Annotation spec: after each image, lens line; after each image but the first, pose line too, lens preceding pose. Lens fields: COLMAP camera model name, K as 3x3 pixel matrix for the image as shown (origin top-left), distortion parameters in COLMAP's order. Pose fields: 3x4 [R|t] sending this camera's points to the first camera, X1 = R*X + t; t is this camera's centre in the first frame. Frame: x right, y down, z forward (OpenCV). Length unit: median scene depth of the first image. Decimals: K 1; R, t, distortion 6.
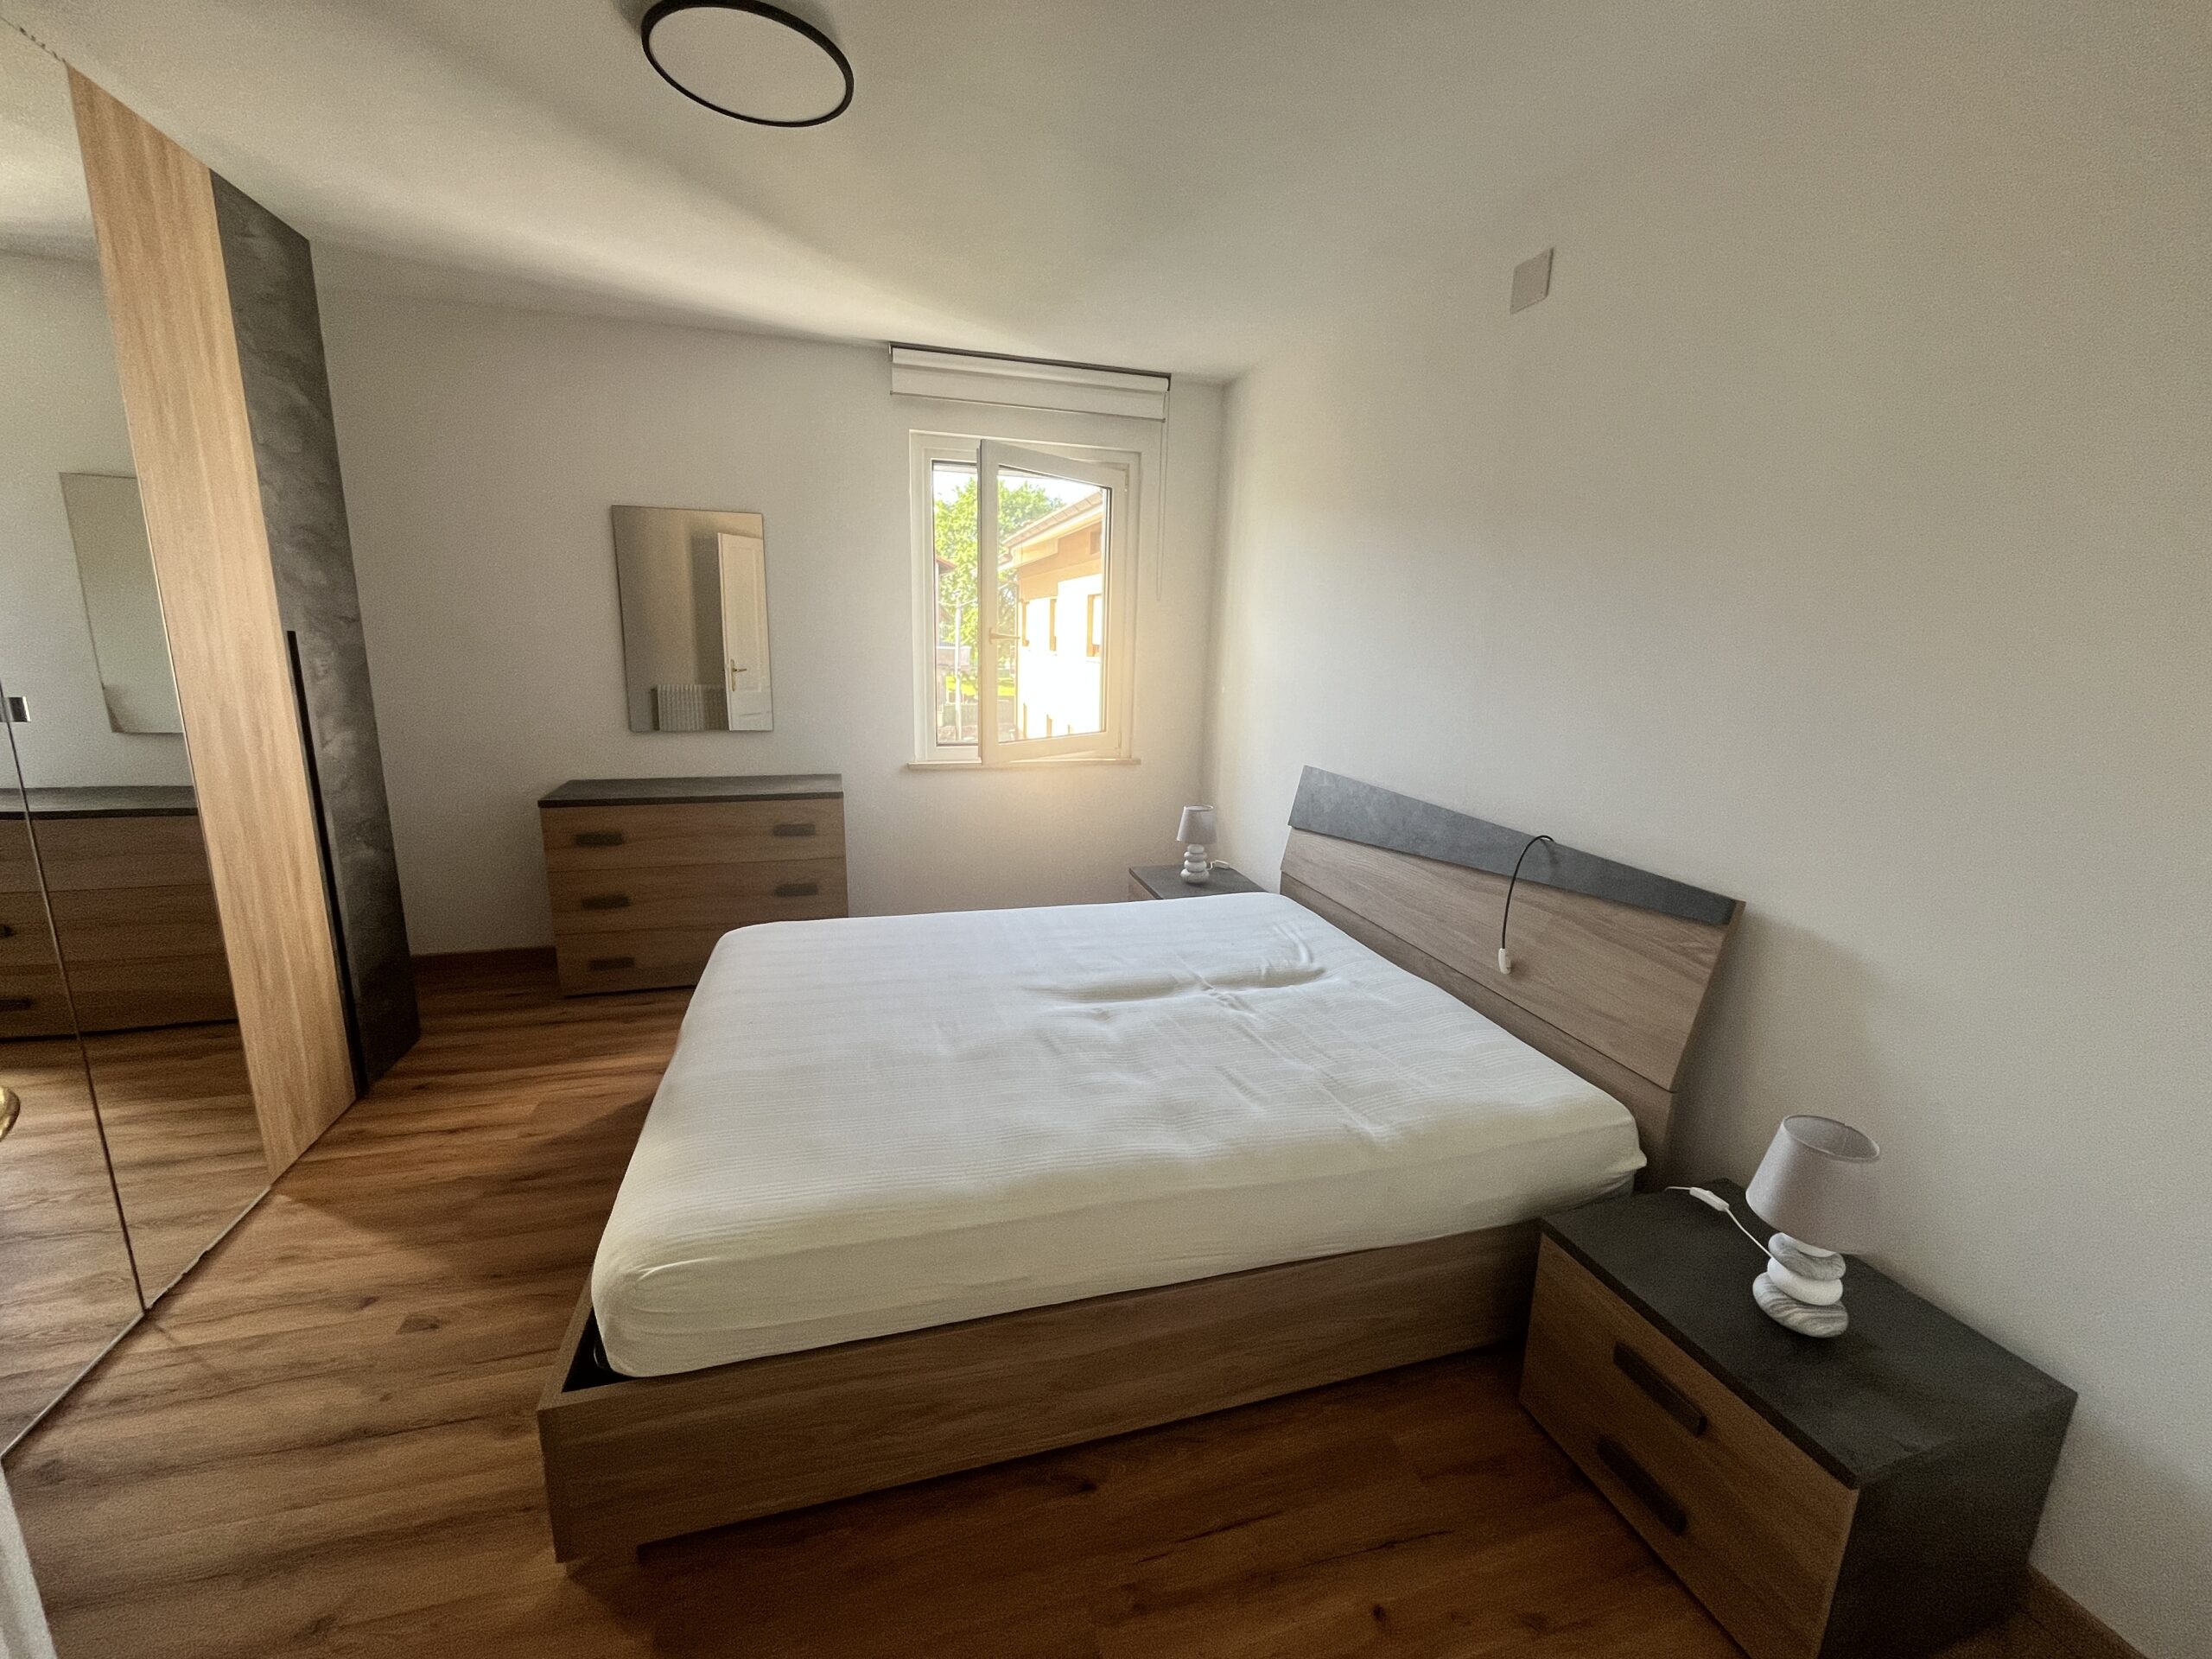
lens RADIAL K [[898.9, 0, 1102.2], [0, 898.9, 827.0], [0, 0, 1]] dist [-0.005546, 0.000937]
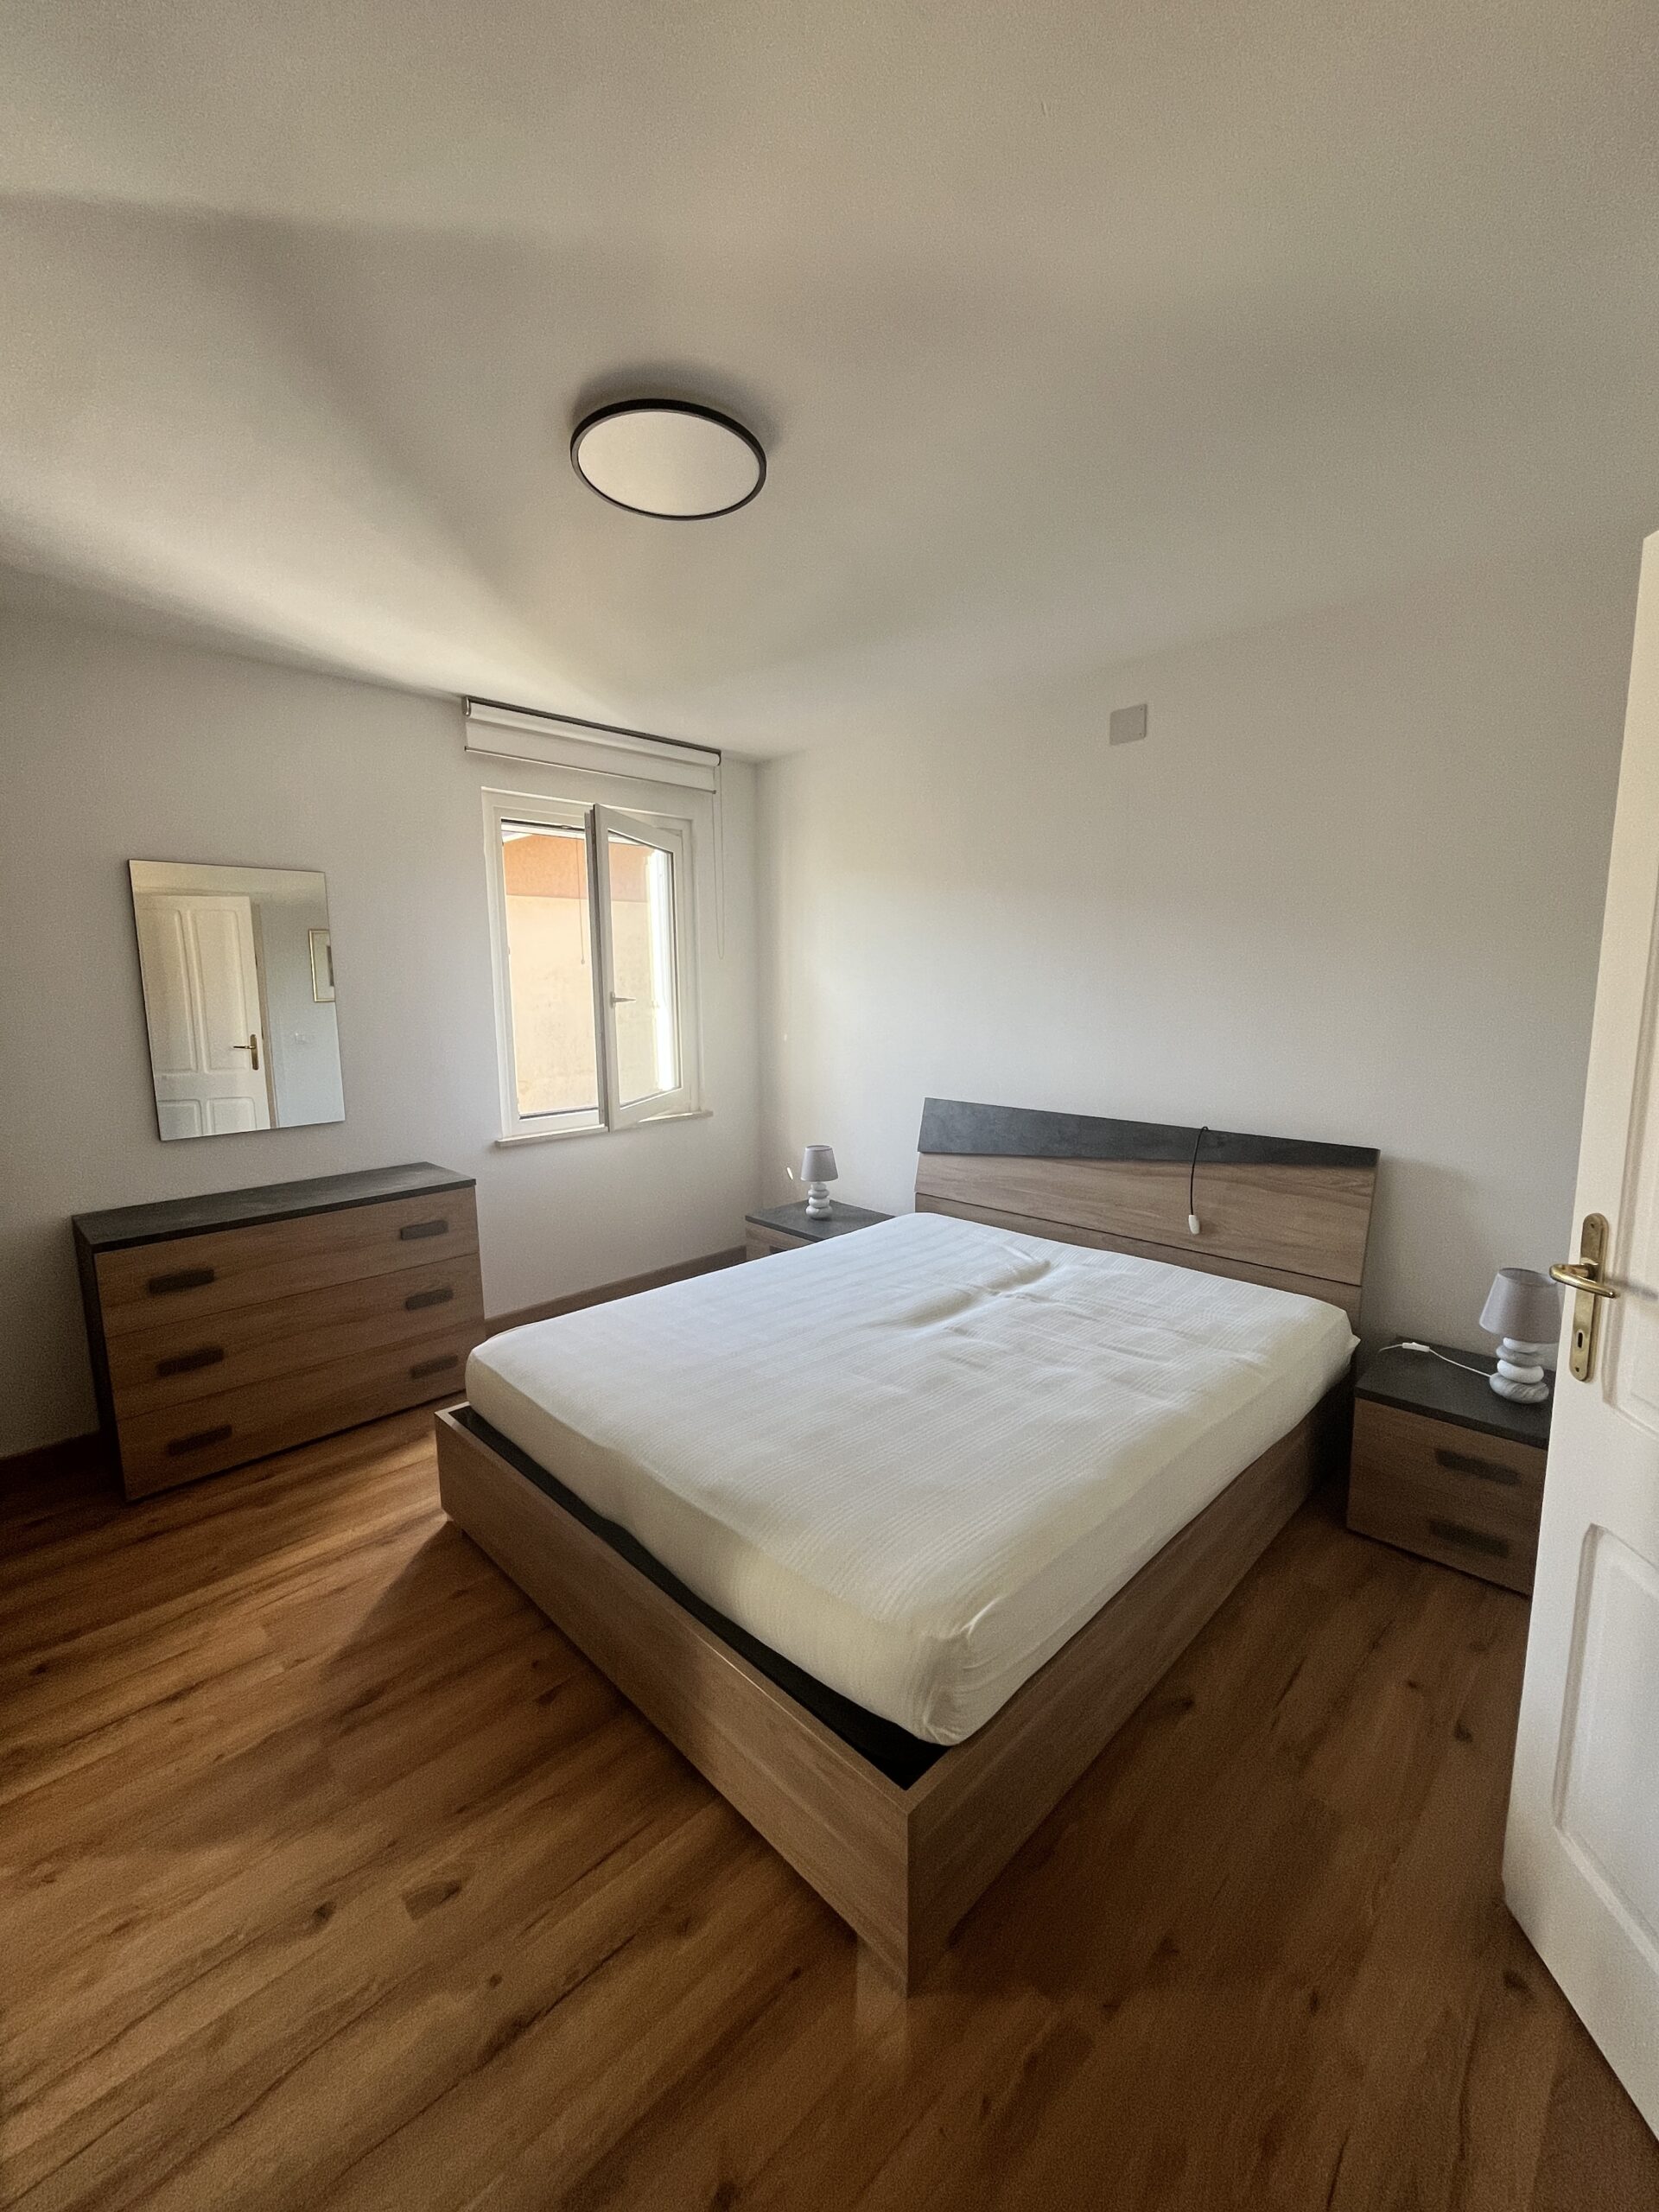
lens RADIAL K [[898.9, 0, 829.8], [0, 898.9, 1103.8], [0, 0, 1]] dist [-0.005546, 0.000937]
pose [[0.877063, -0.101367, 0.469559, -0.557796], [0.136129, 0.989860, -0.040580, -0.040678], [-0.460684, 0.099511, 0.881968, 0.056794]]
